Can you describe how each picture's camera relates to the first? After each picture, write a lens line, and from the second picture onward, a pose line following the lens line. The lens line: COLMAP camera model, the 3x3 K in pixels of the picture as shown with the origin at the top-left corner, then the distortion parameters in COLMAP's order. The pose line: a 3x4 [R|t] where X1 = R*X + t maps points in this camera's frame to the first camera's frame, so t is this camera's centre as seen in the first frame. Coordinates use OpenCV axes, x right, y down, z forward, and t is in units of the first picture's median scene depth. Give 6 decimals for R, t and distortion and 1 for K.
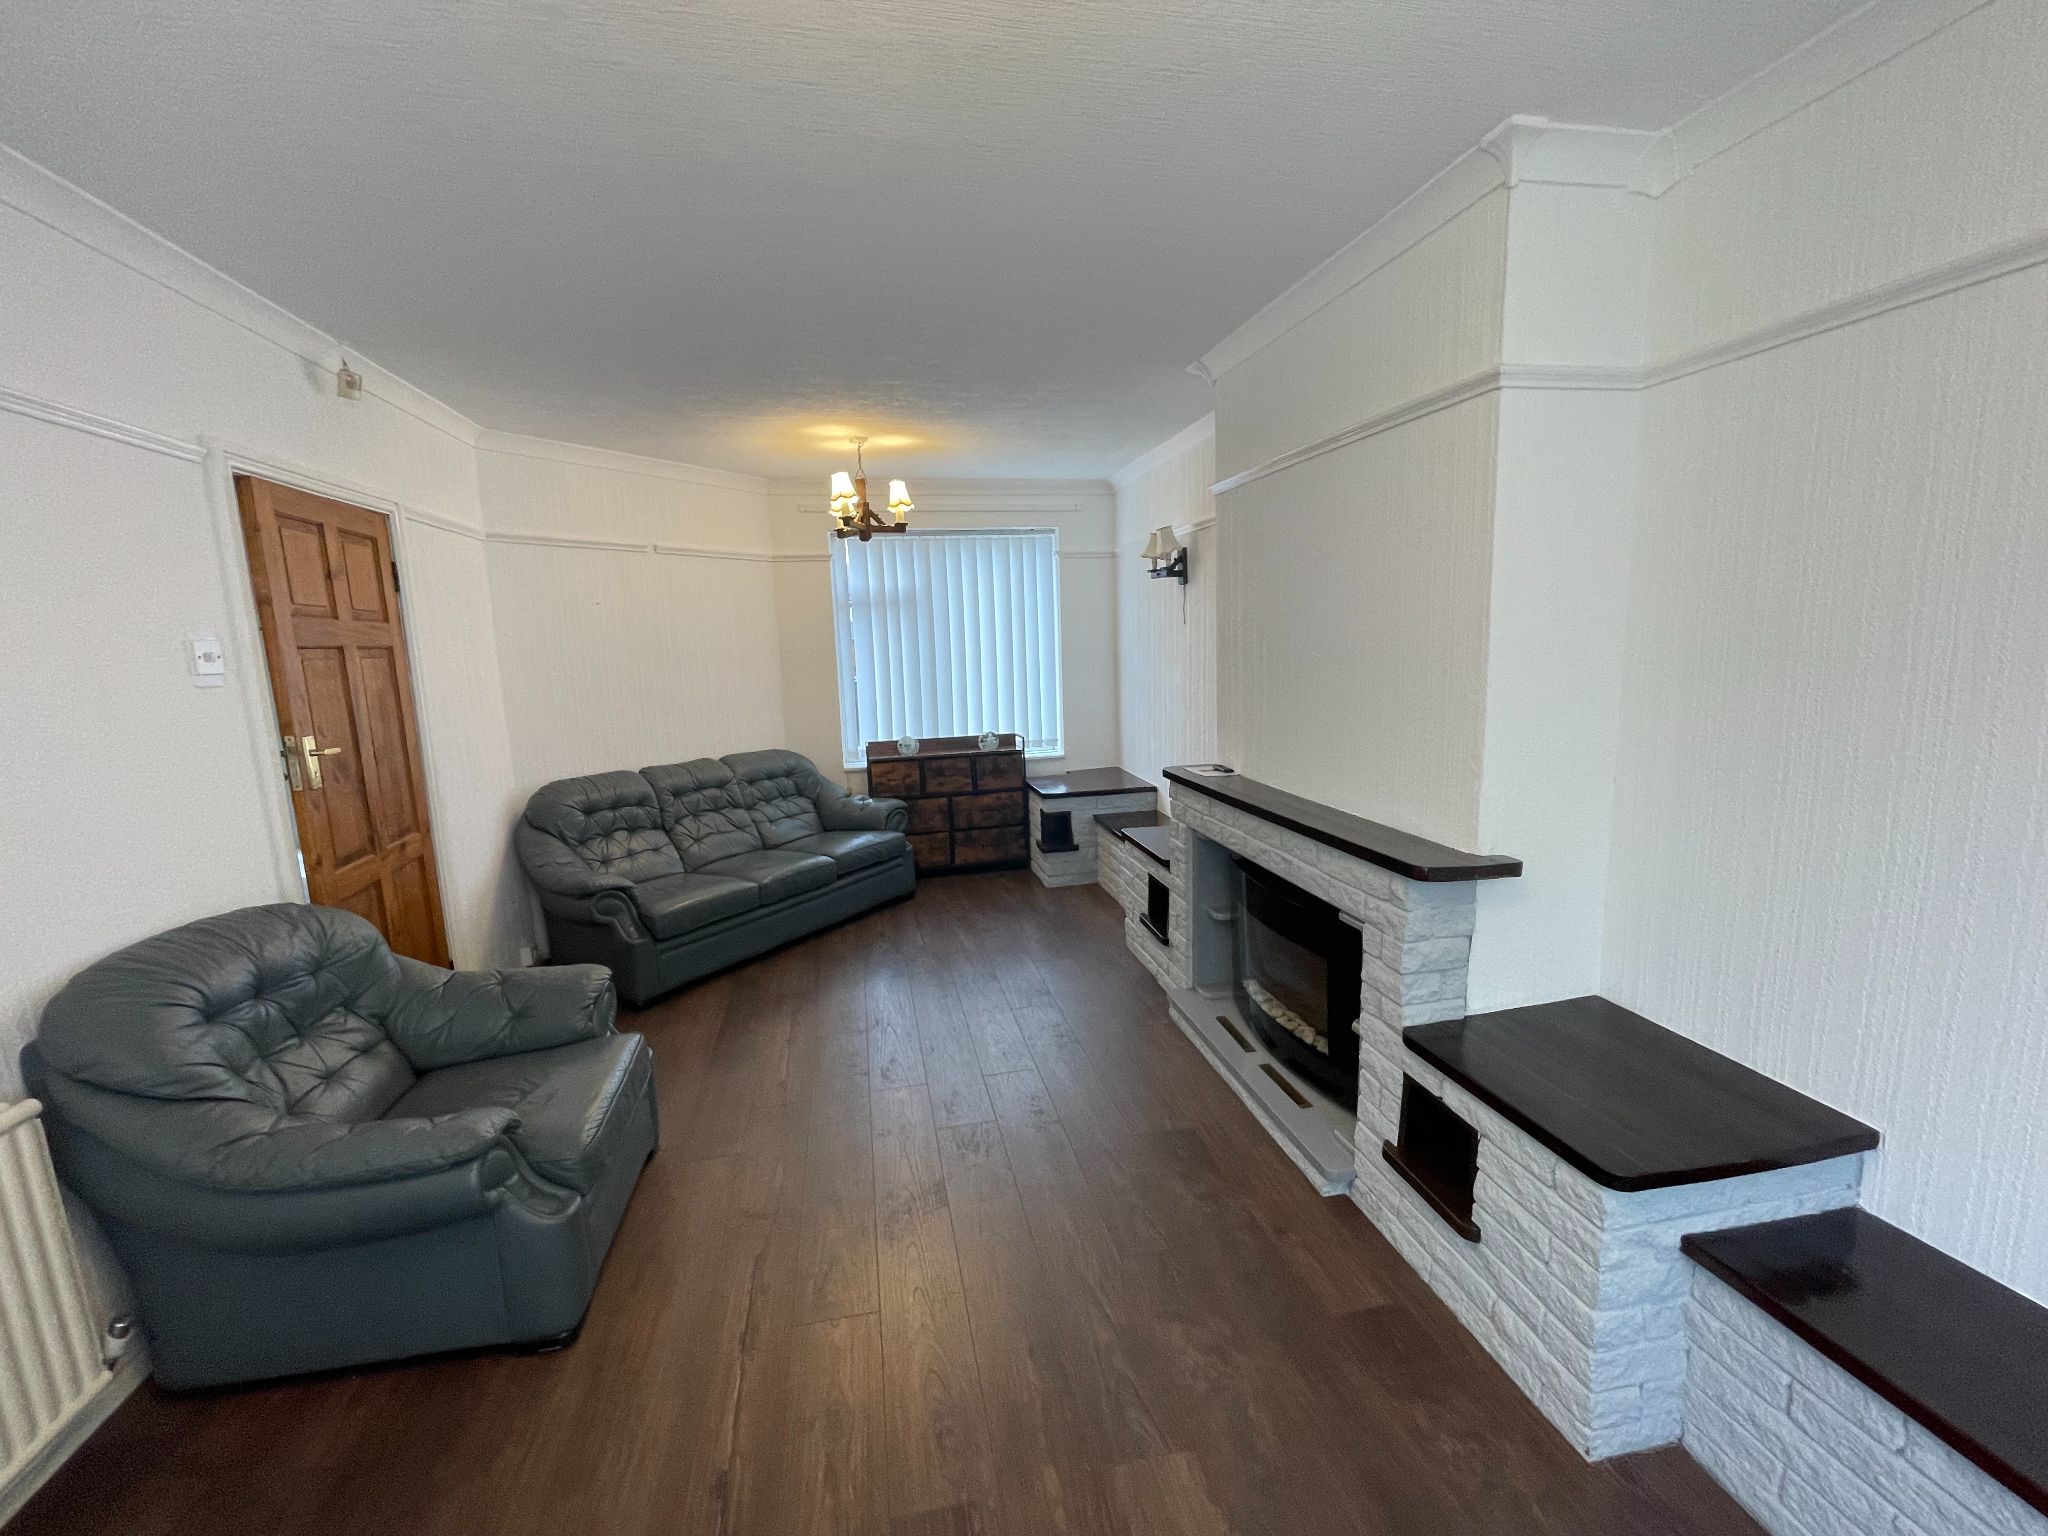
lens RADIAL K [[827.2, 0, 1024.0], [0, 827.2, 768.0], [0, 0, 1]] dist [-0.000343, -0.000080]
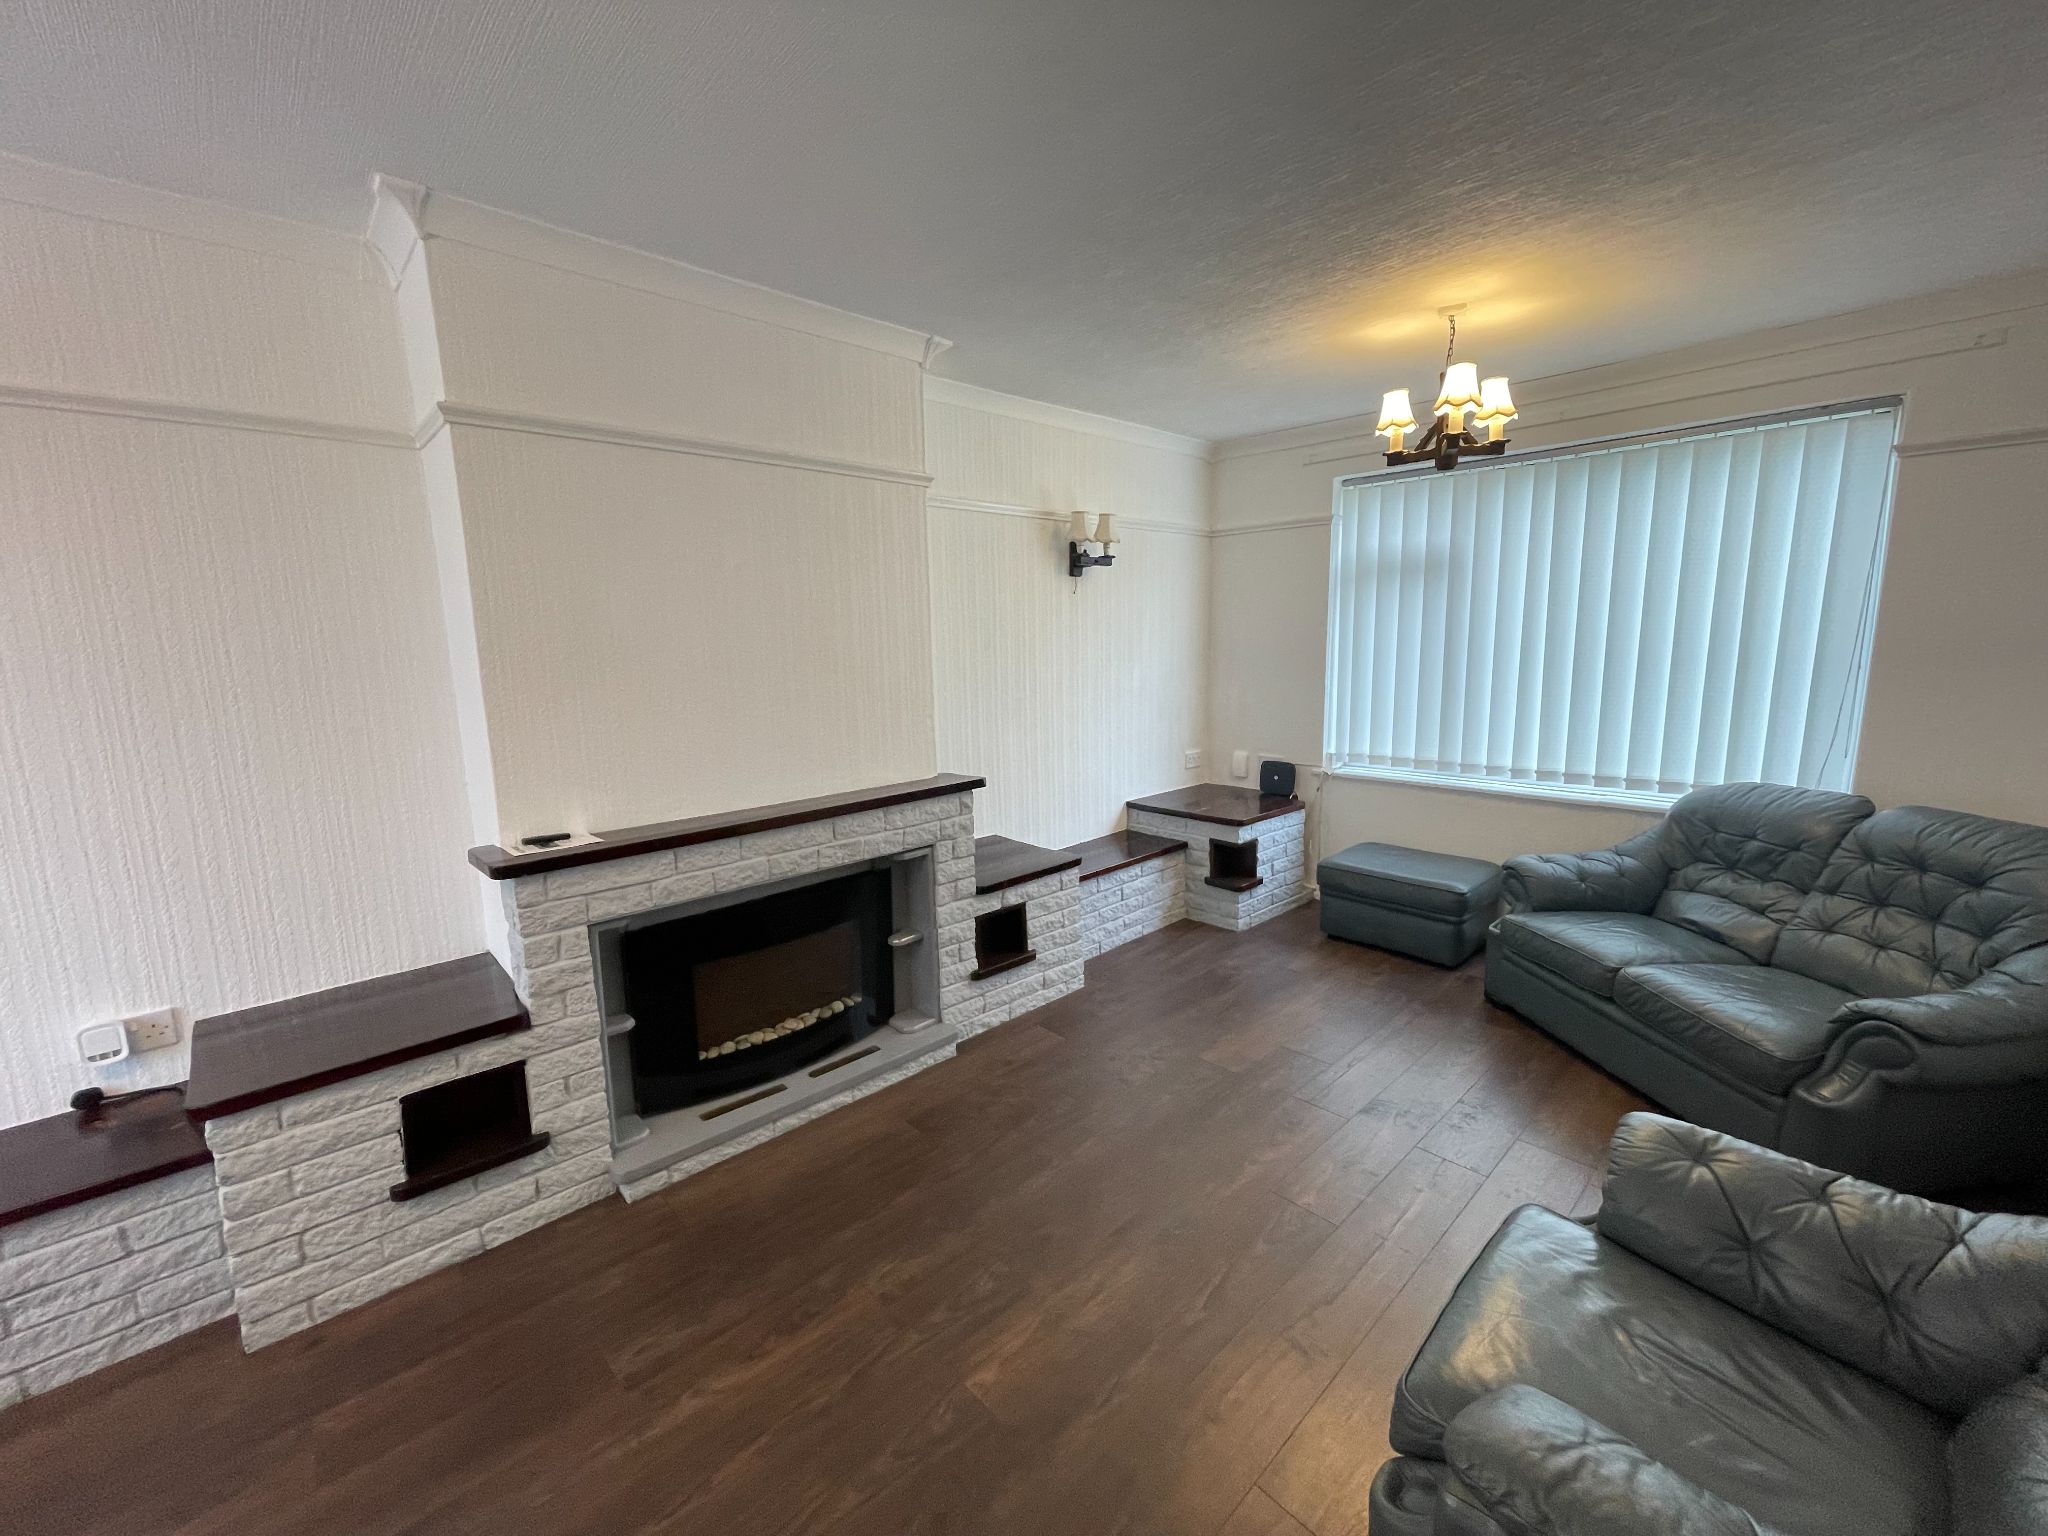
lens RADIAL K [[827.2, 0, 1024.0], [0, 827.2, 768.0], [0, 0, 1]] dist [-0.000343, -0.000080]
pose [[-0.519843, -0.091273, 0.849372, -0.806814], [0.174801, 0.961873, 0.210346, -0.195579], [-0.836186, 0.257818, -0.484069, 1.464417]]
